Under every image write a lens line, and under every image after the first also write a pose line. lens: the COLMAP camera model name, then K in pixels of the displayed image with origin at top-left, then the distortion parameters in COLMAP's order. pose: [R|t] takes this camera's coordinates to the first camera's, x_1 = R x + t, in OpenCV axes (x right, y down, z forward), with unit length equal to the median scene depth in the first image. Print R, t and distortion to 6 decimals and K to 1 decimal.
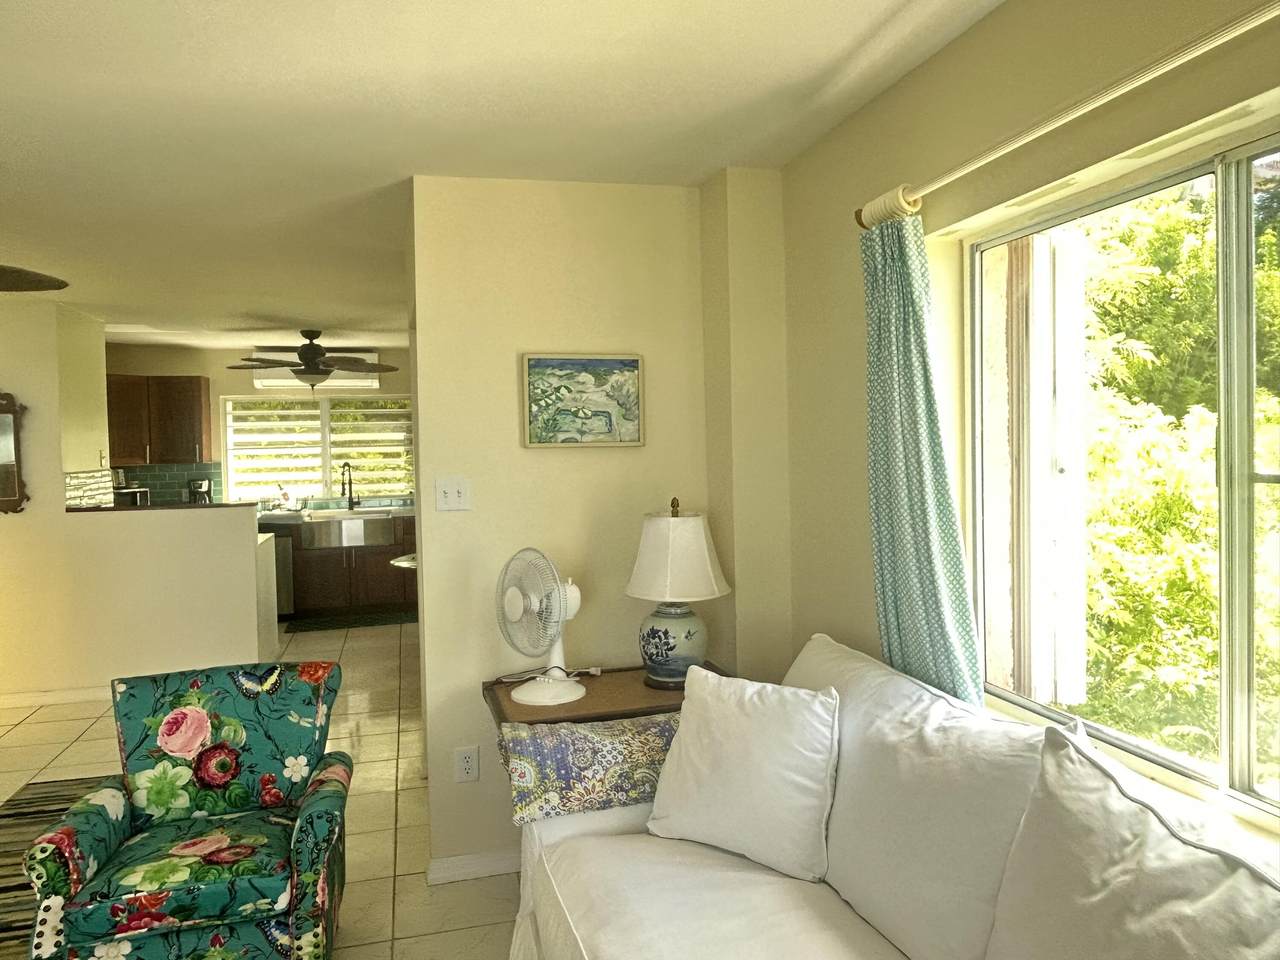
lens RADIAL K [[890.7, 0, 646.2], [0, 890.7, 468.4], [0, 0, 1]] dist [0.000728, -0.004997]
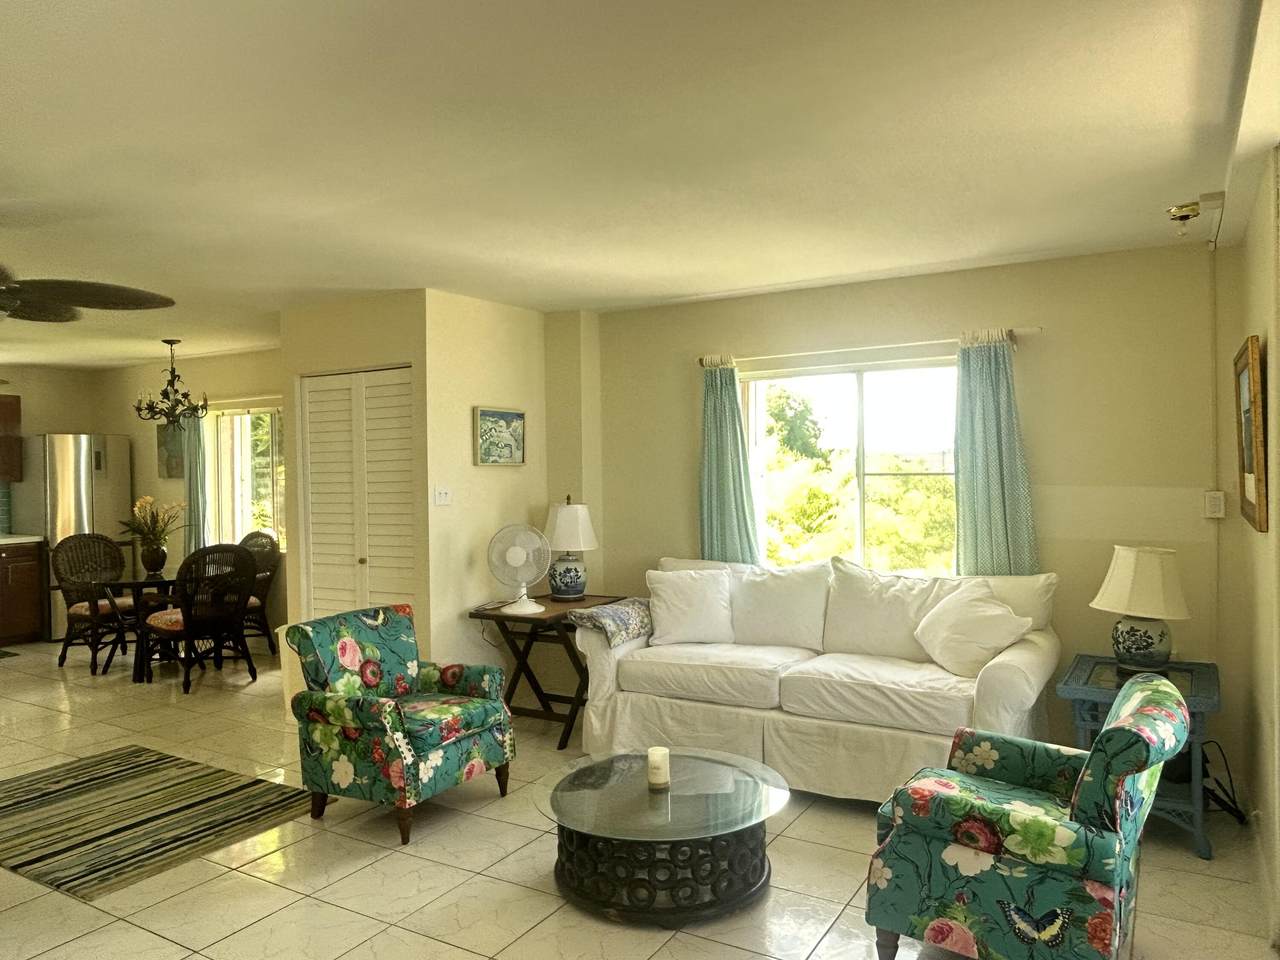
lens RADIAL K [[890.7, 0, 647.0], [0, 890.7, 483.2], [0, 0, 1]] dist [0.000728, -0.004997]
pose [[0.713959, -0.001386, 0.700186, -1.218705], [0.017829, 0.999710, -0.016202, 0.047036], [-0.699961, 0.024051, 0.713776, -0.412043]]
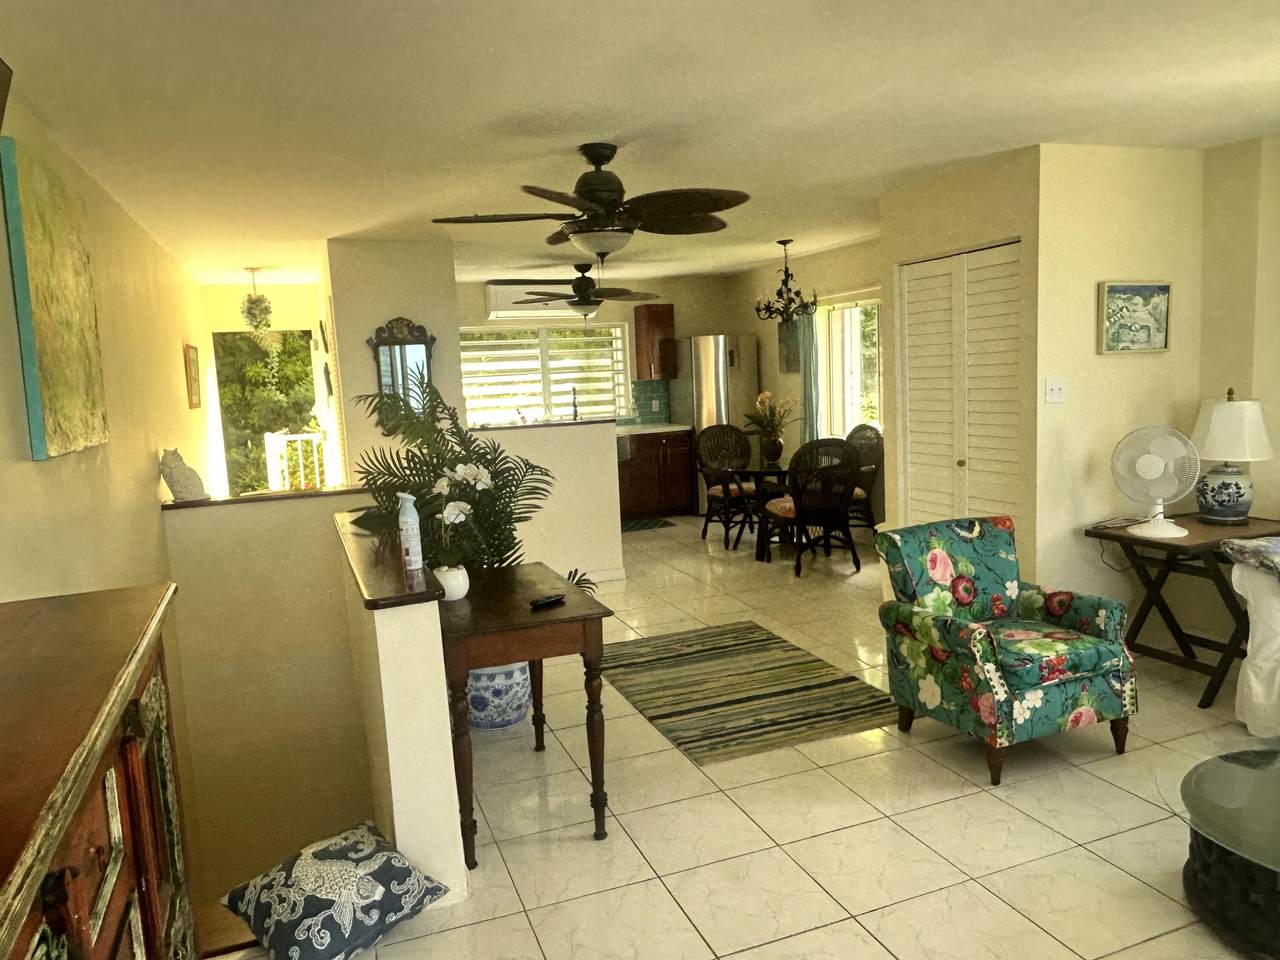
lens RADIAL K [[890.7, 0, 645.5], [0, 890.7, 476.8], [0, 0, 1]] dist [0.000728, -0.004997]
pose [[0.993961, -0.038413, 0.102796, -1.121214], [0.029140, 0.995494, 0.090238, 0.021902], [-0.105799, -0.086698, 0.990601, -0.299691]]
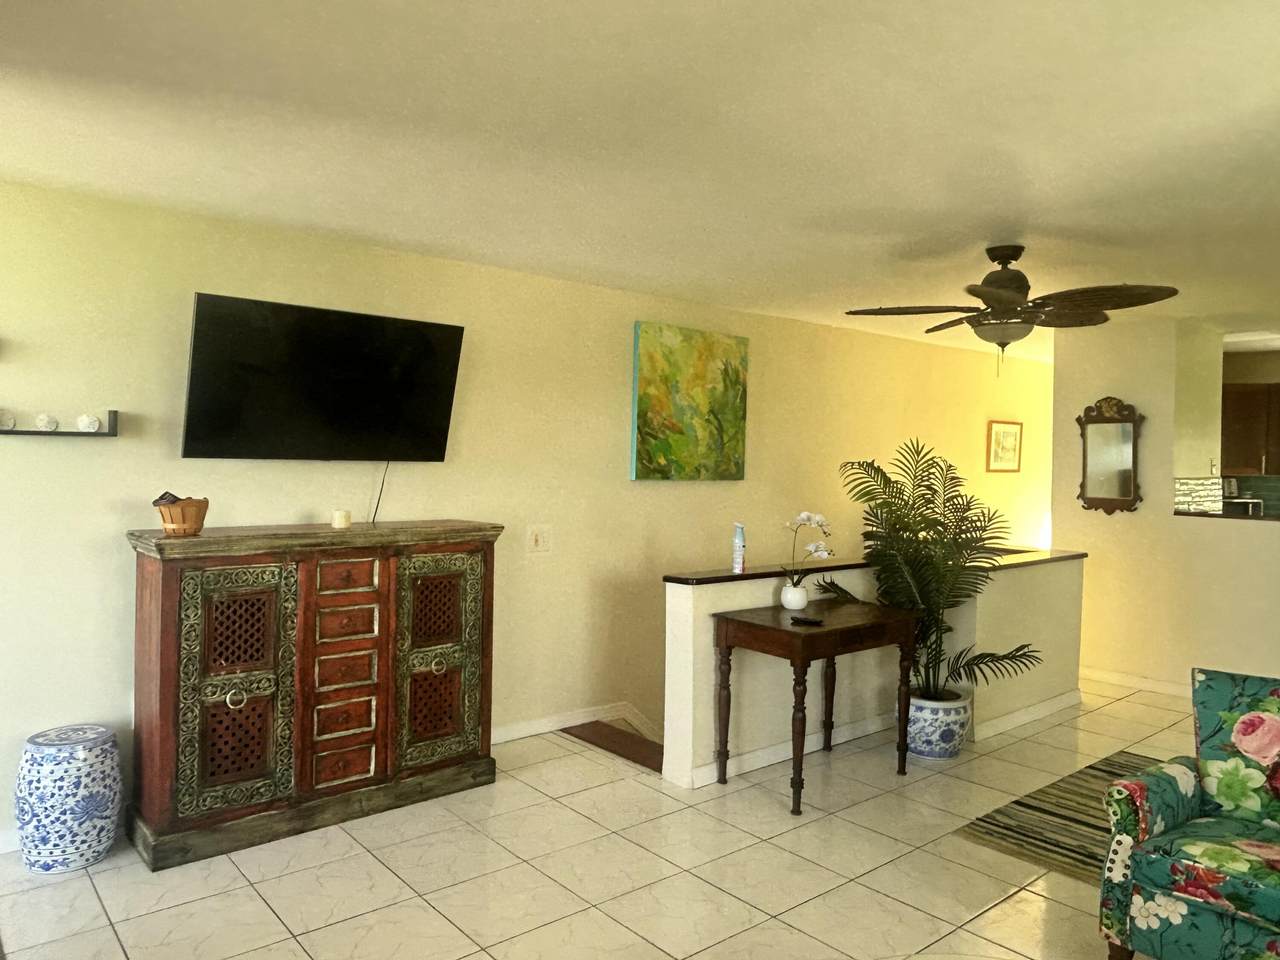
lens RADIAL K [[890.7, 0, 637.5], [0, 890.7, 465.1], [0, 0, 1]] dist [0.000728, -0.004997]
pose [[0.422833, 0.035418, -0.905515, 0.082464], [-0.050115, 0.998621, 0.015658, 0.010206], [0.904821, 0.038759, 0.424025, -0.072552]]
